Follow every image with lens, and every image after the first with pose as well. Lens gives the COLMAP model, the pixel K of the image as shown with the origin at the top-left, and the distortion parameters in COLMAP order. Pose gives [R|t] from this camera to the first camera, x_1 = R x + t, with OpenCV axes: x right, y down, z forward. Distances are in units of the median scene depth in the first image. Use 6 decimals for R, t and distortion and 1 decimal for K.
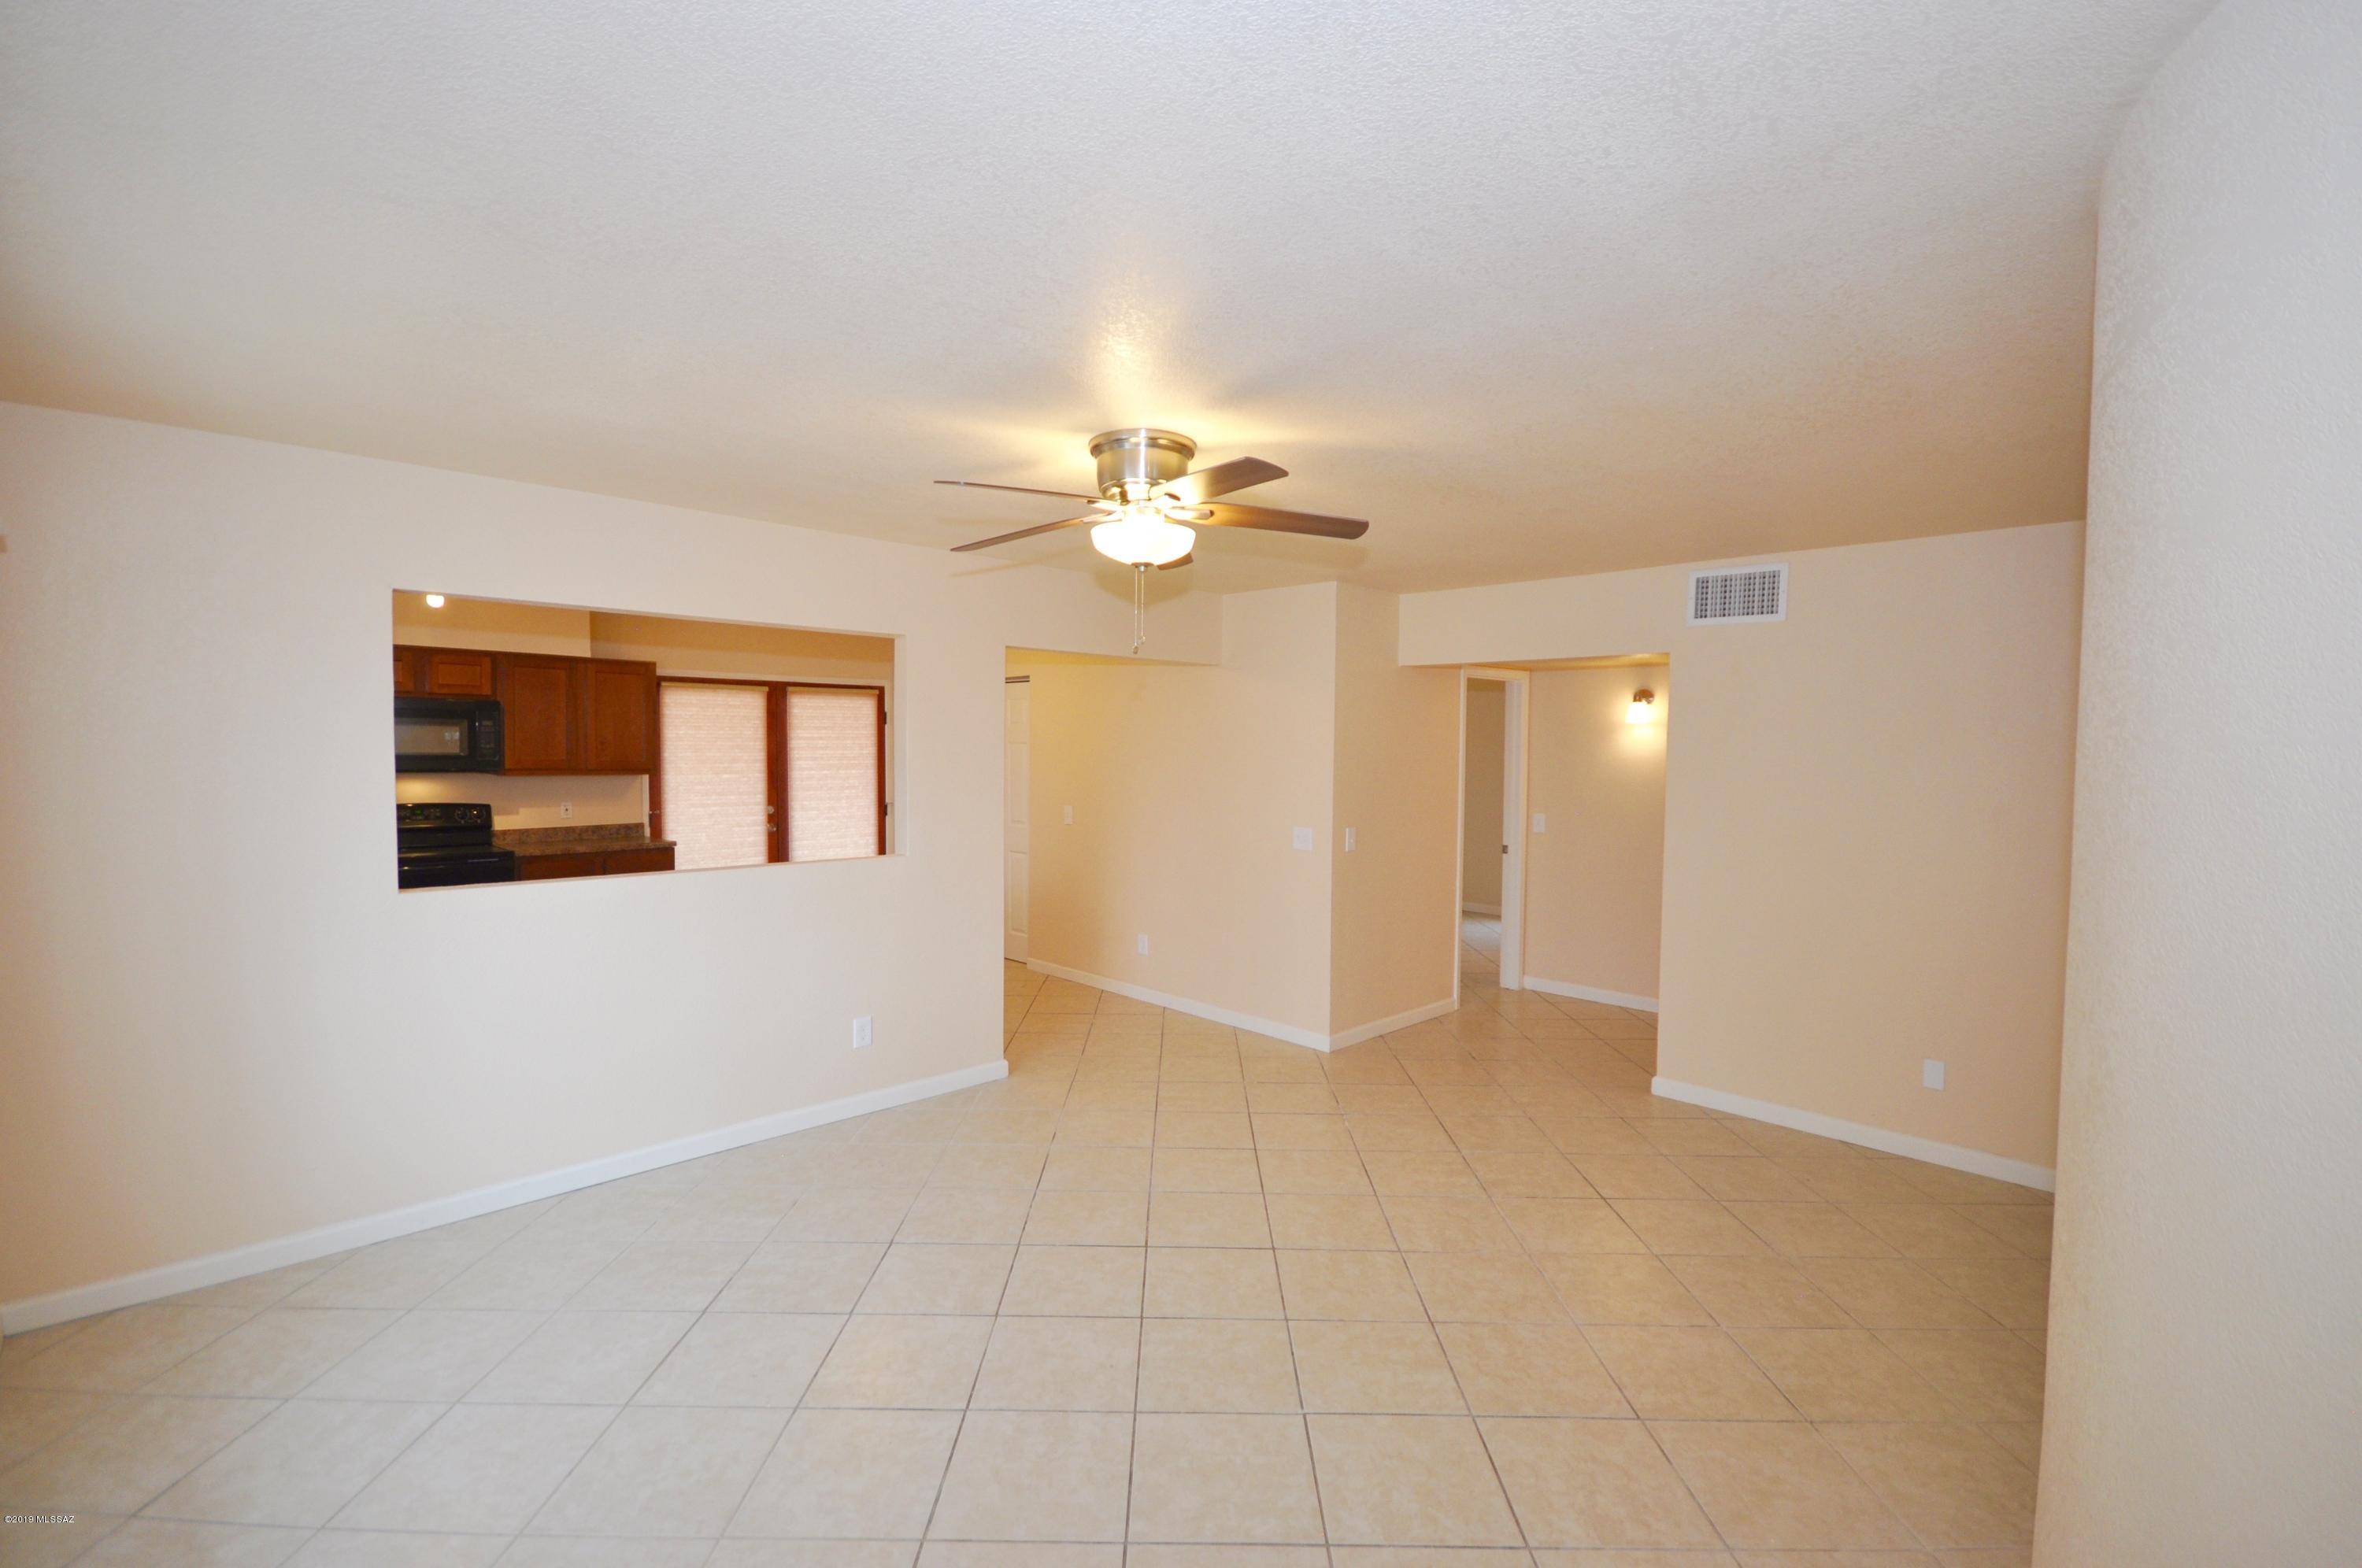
lens RADIAL K [[1036.7, 0, 1191.8], [0, 1036.7, 788.2], [0, 0, 1]] dist [0.000949, 0.000103]
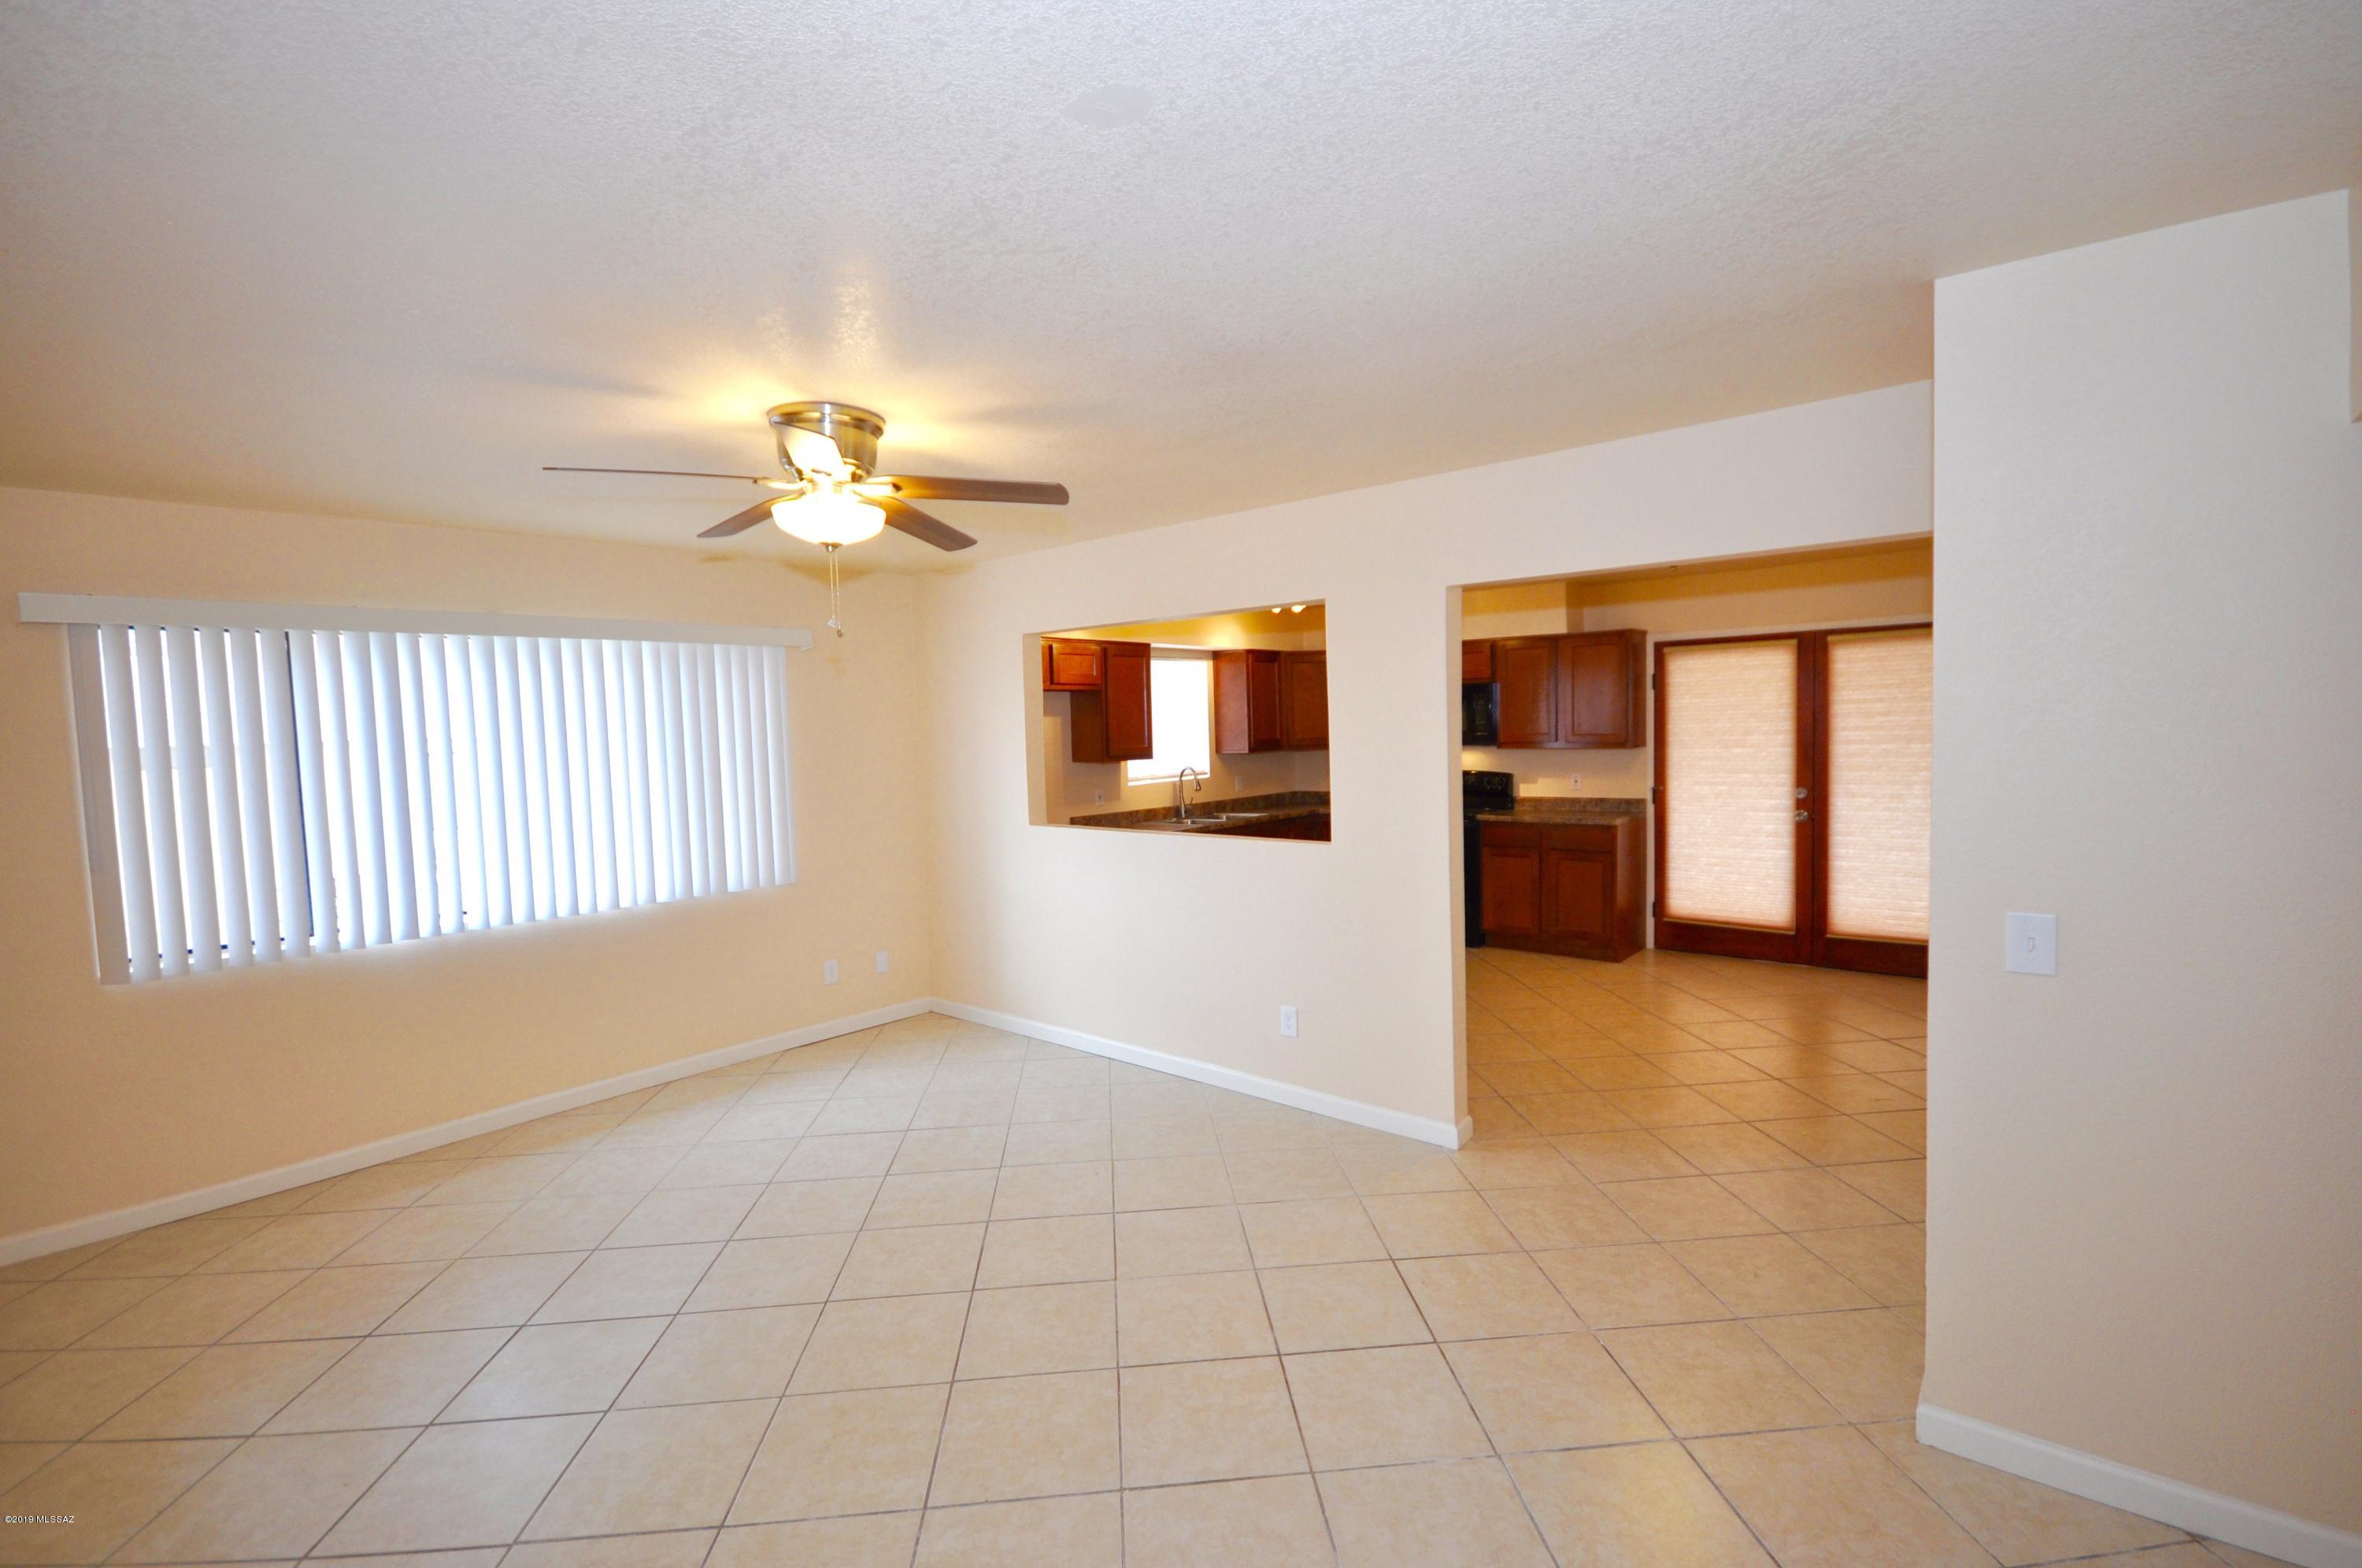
lens RADIAL K [[1036.7, 0, 1189.1], [0, 1036.7, 786.8], [0, 0, 1]] dist [0.000949, 0.000103]
pose [[0.083310, 0.047049, -0.995412, 0.411139], [-0.014402, 0.998837, 0.046005, -0.016521], [0.996420, 0.010503, 0.083891, 0.540418]]
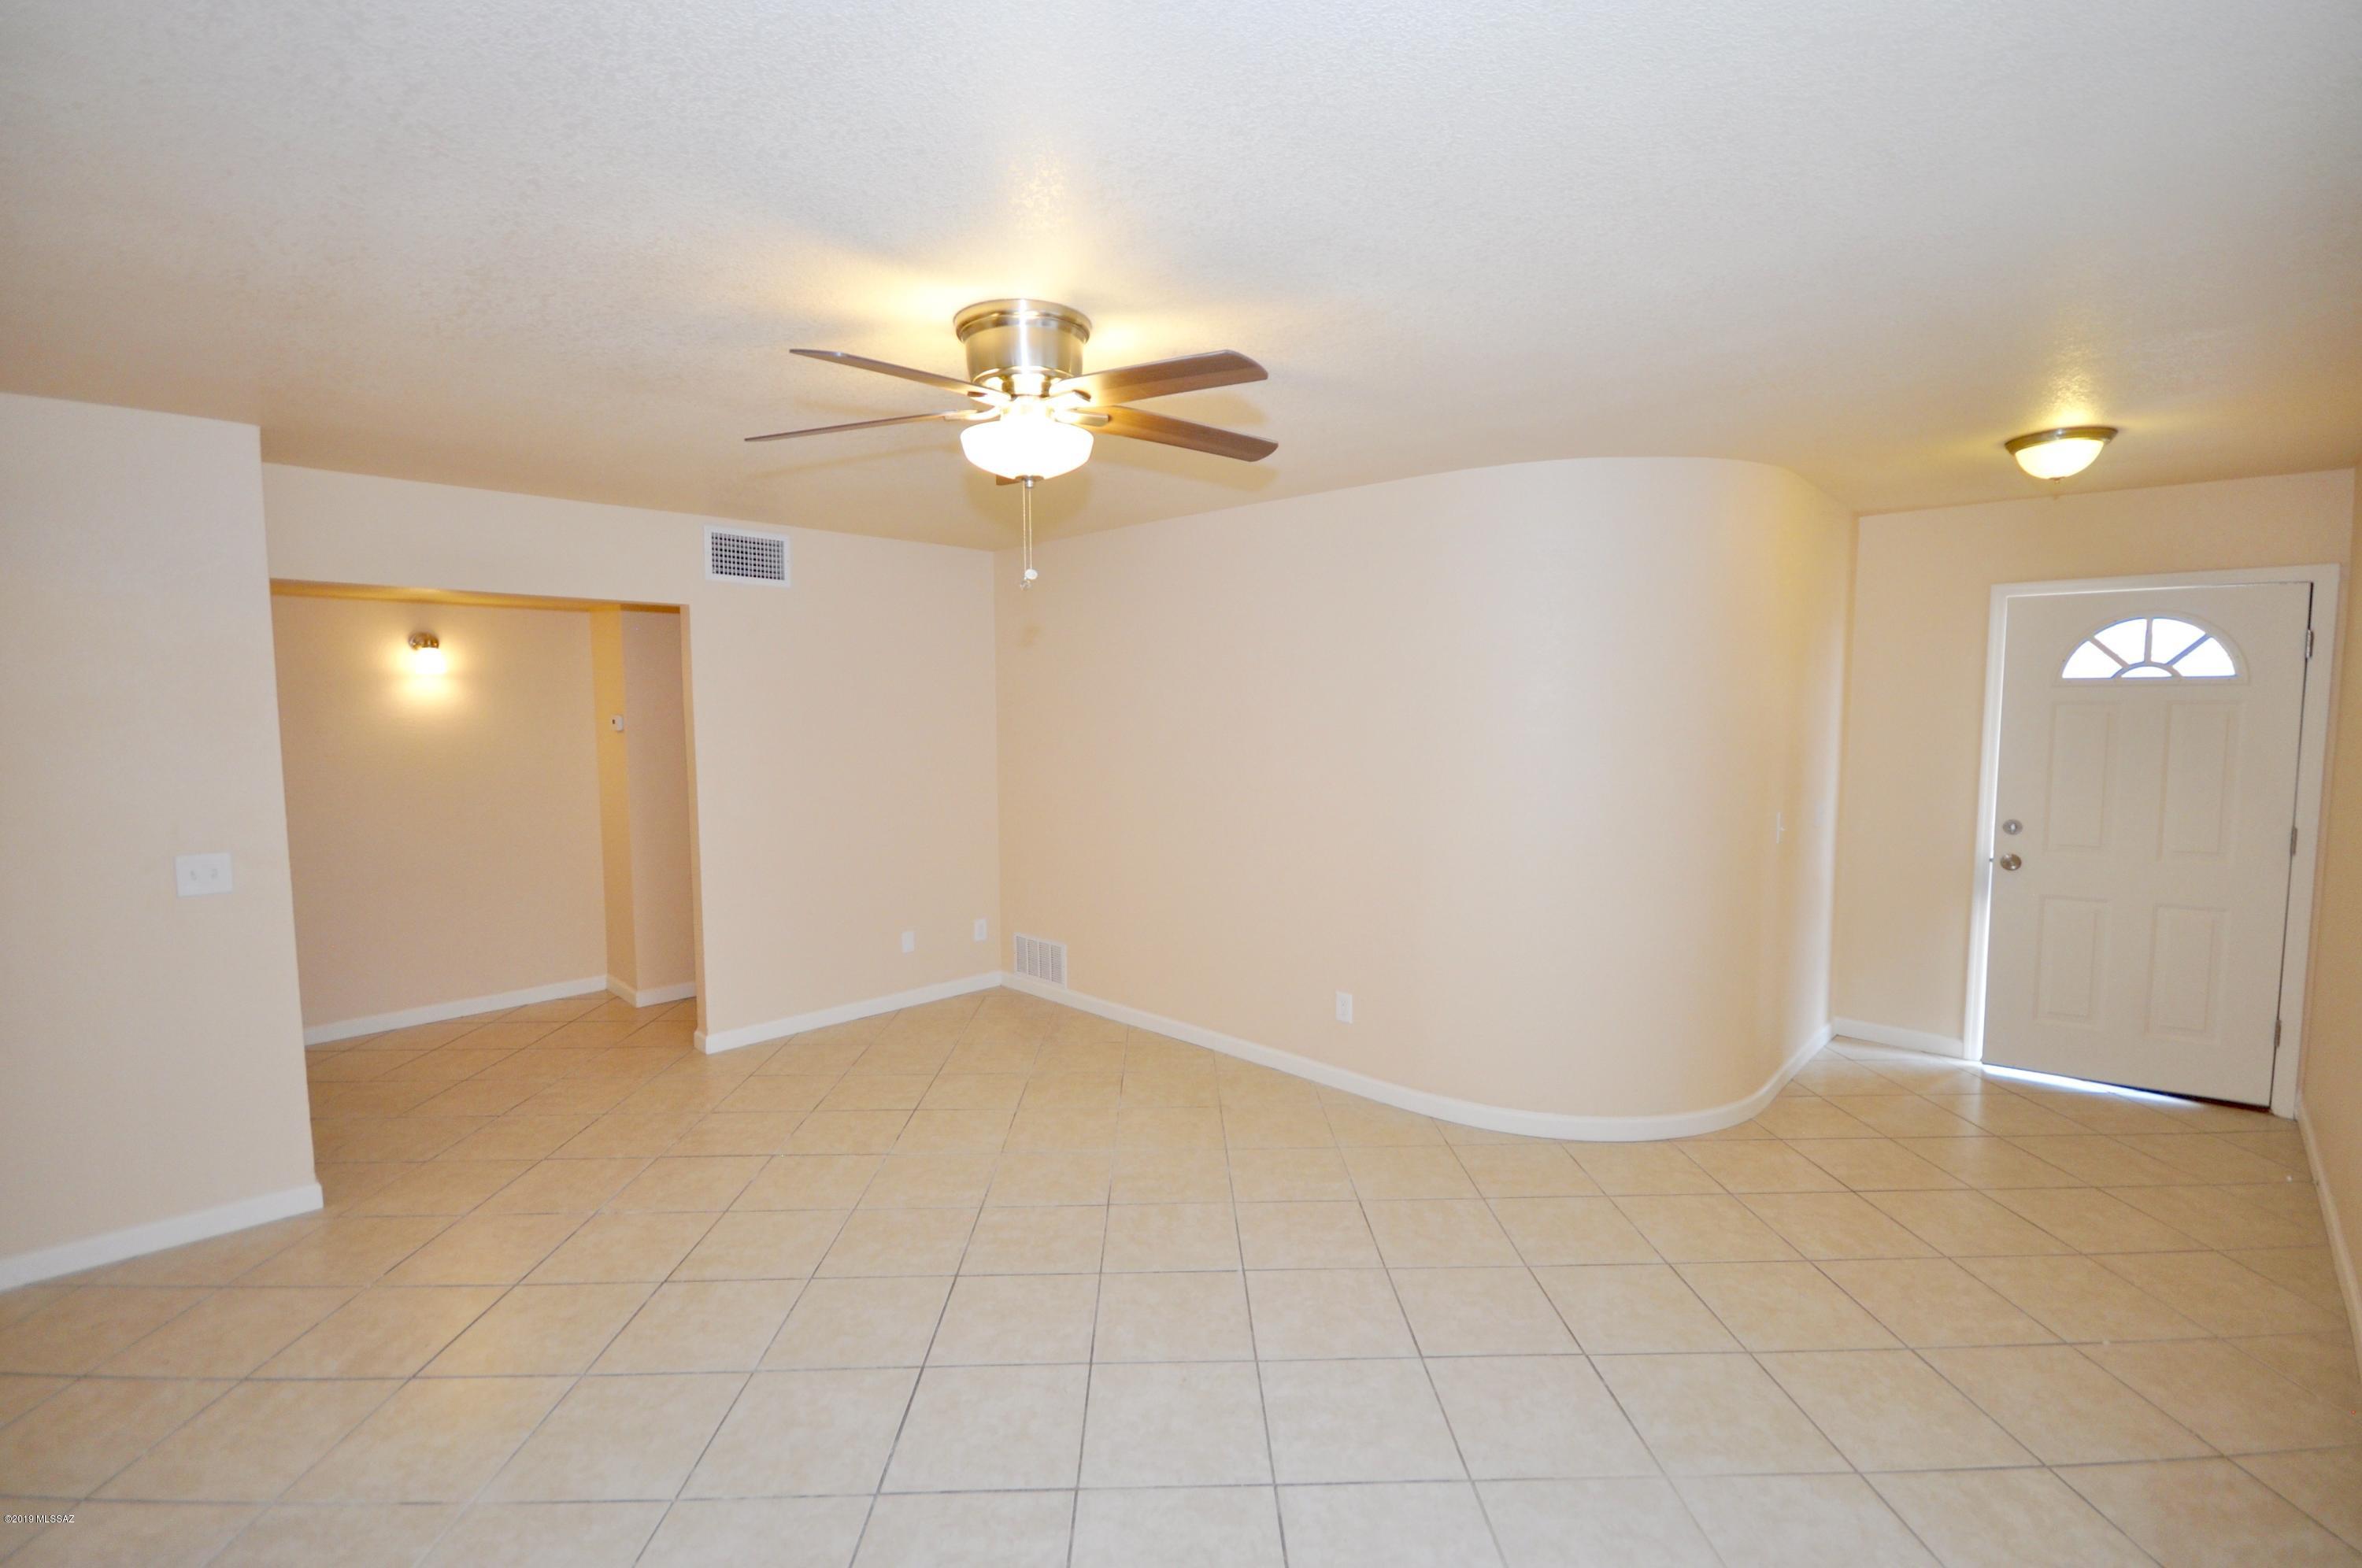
lens RADIAL K [[1036.7, 0, 1188.6], [0, 1036.7, 785.7], [0, 0, 1]] dist [0.000949, 0.000103]
pose [[-0.022403, -0.091933, 0.995513, -0.373802], [0.046726, 0.994579, 0.092898, -0.021125], [-0.998657, 0.048597, -0.017986, 0.389959]]
